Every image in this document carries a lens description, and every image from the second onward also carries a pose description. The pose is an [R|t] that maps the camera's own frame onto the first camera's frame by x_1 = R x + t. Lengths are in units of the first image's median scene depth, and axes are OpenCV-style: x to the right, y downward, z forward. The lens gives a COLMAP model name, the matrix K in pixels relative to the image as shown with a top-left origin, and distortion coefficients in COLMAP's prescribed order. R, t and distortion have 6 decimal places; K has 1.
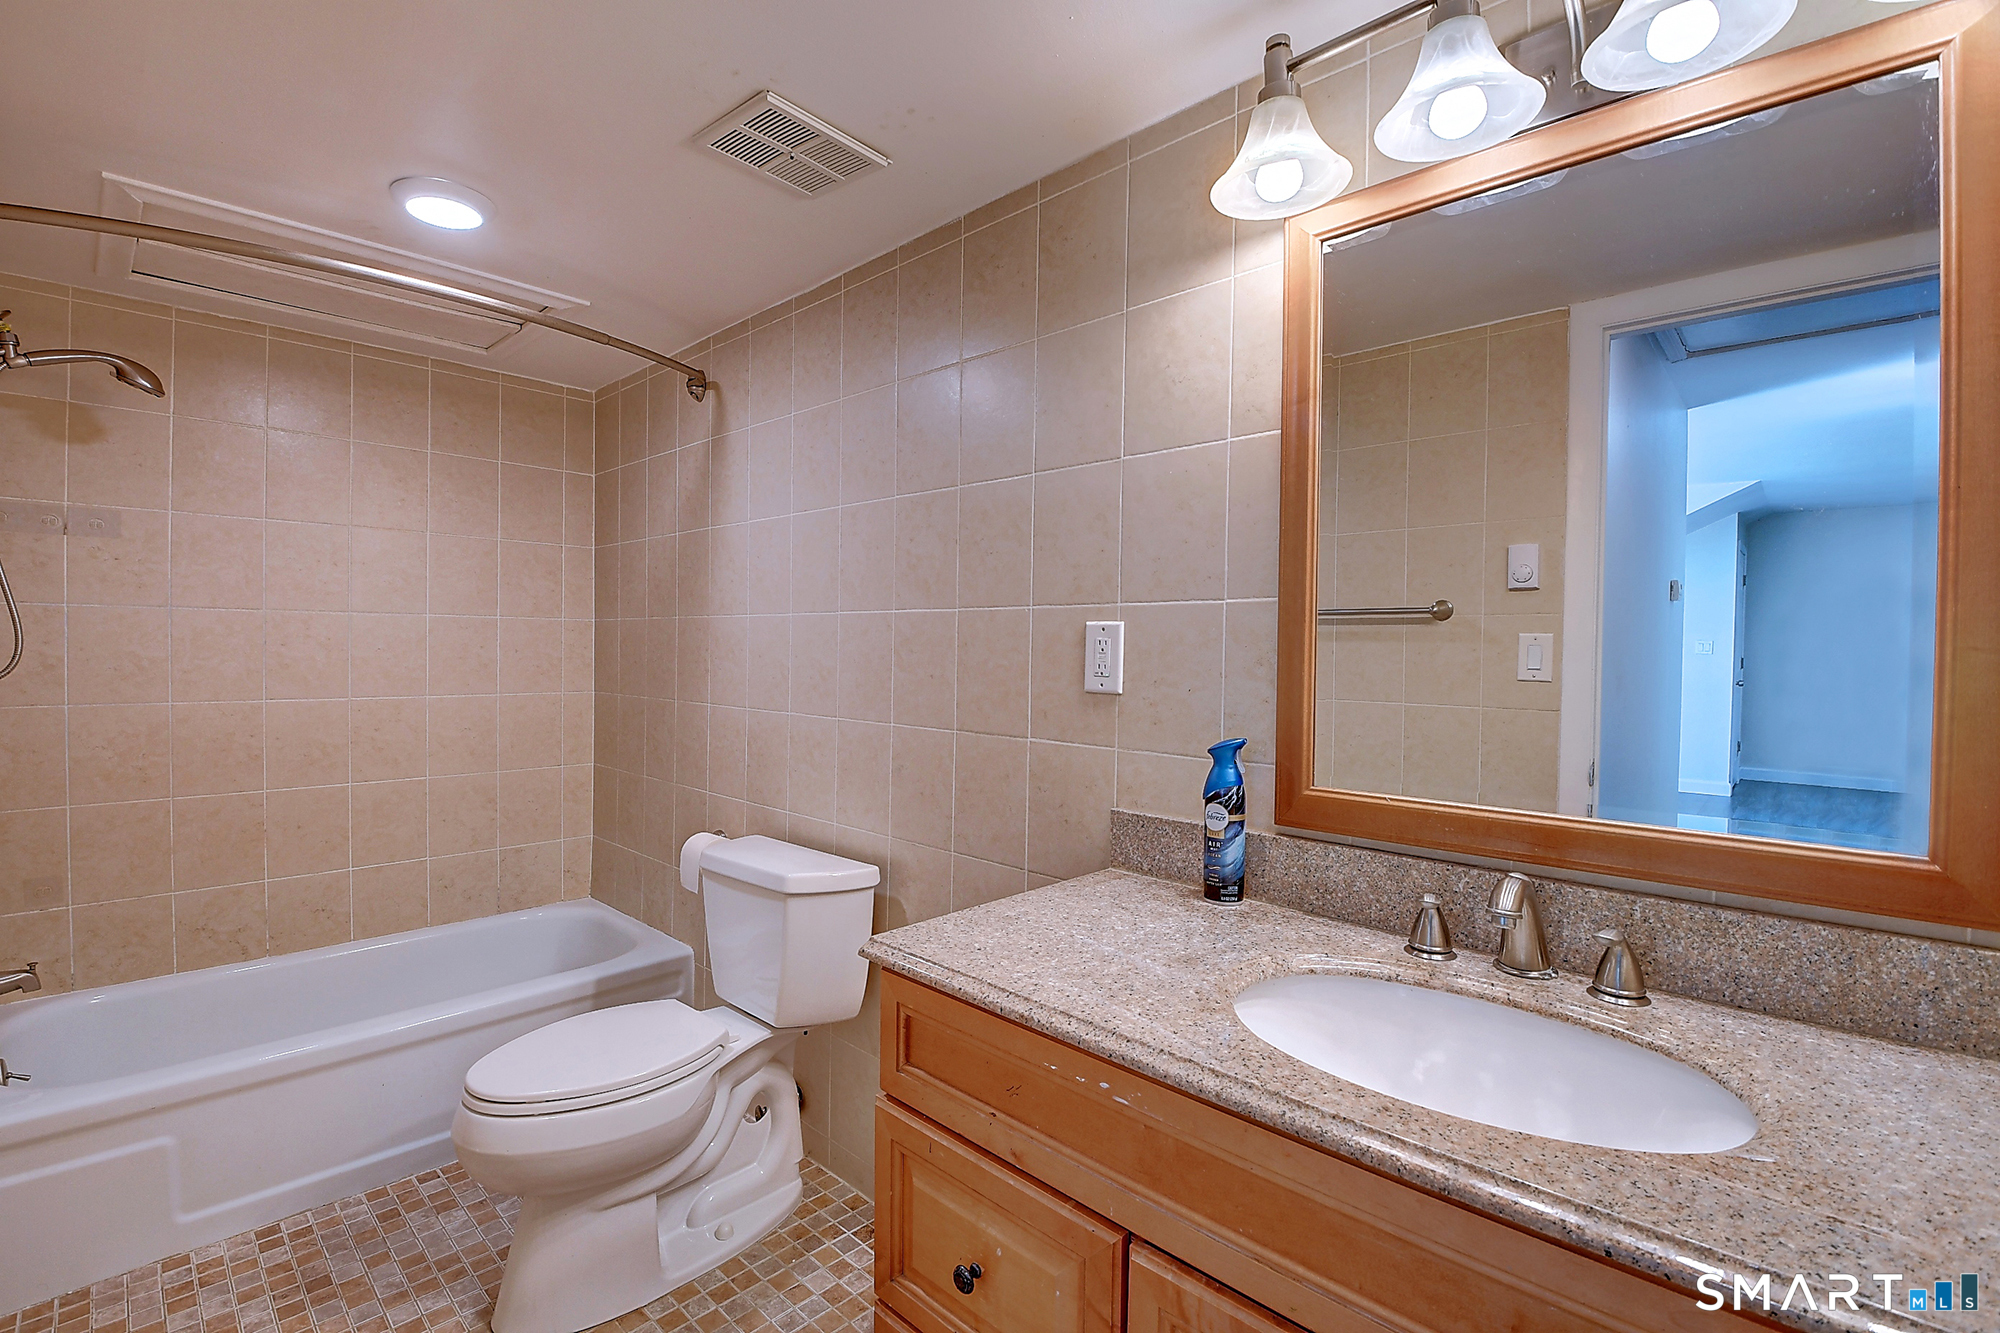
lens RADIAL K [[886.4, 0, 986.4], [0, 886.4, 666.7], [0, 0, 1]] dist [0.016199, -0.024465]
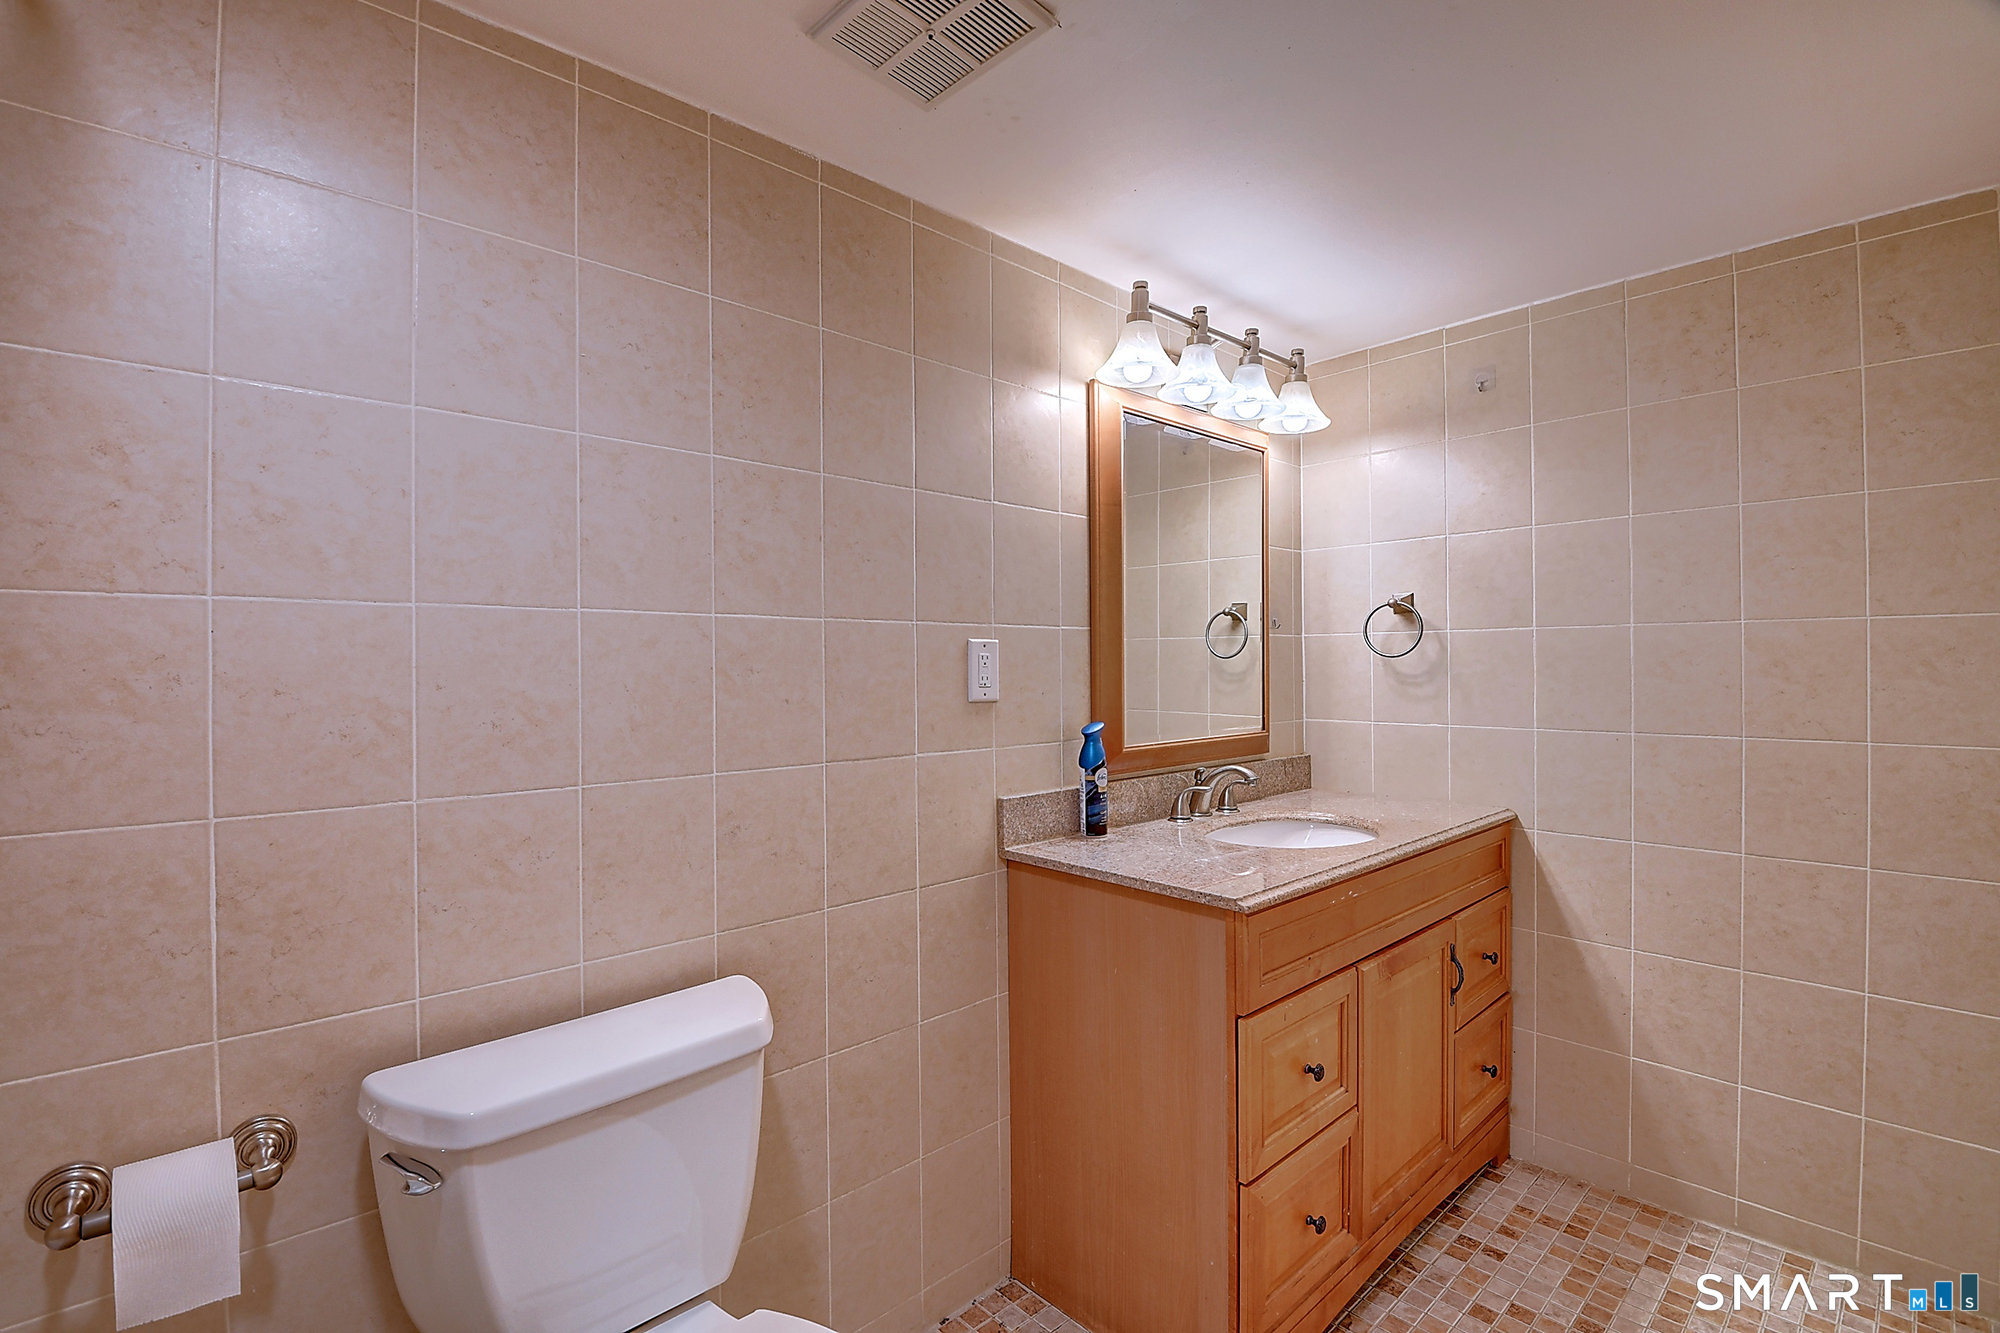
lens RADIAL K [[886.4, 0, 986.4], [0, 886.4, 666.7], [0, 0, 1]] dist [0.016199, -0.024465]
pose [[0.060469, -0.011802, 0.998100, -0.945881], [0.032115, 0.999435, 0.009873, -0.024658], [-0.997653, 0.031457, 0.060814, 0.868416]]
